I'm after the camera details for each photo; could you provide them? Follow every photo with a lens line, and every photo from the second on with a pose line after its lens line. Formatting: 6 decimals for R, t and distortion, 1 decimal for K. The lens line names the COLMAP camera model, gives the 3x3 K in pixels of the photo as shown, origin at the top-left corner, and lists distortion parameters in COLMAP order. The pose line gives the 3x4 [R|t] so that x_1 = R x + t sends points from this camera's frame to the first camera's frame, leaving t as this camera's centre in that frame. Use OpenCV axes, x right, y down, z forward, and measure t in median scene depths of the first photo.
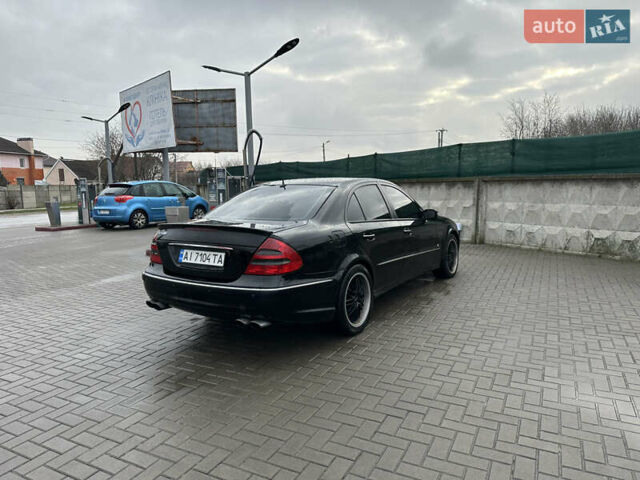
lens RADIAL K [[450.3, 0, 321.4], [0, 450.3, 243.5], [0, 0, 1]] dist [0.059762, -0.072592]
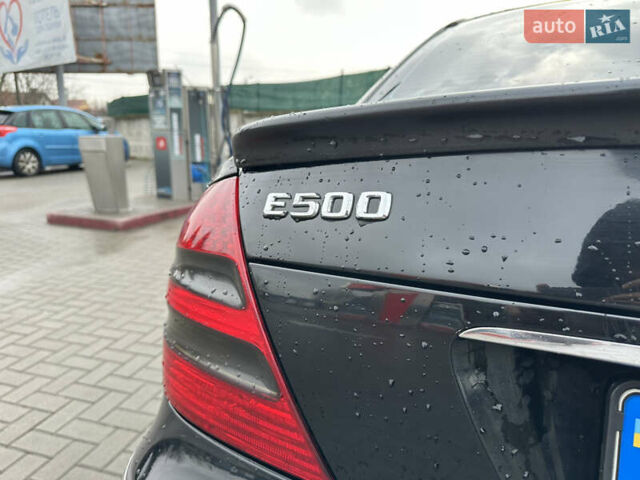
lens RADIAL K [[450.3, 0, 313.0], [0, 450.3, 235.7], [0, 0, 1]] dist [0.059762, -0.072592]
pose [[0.985218, -0.026362, 0.169265, -0.099988], [0.009620, 0.995043, 0.098977, -0.007390], [-0.171035, -0.095885, 0.980588, 0.249658]]
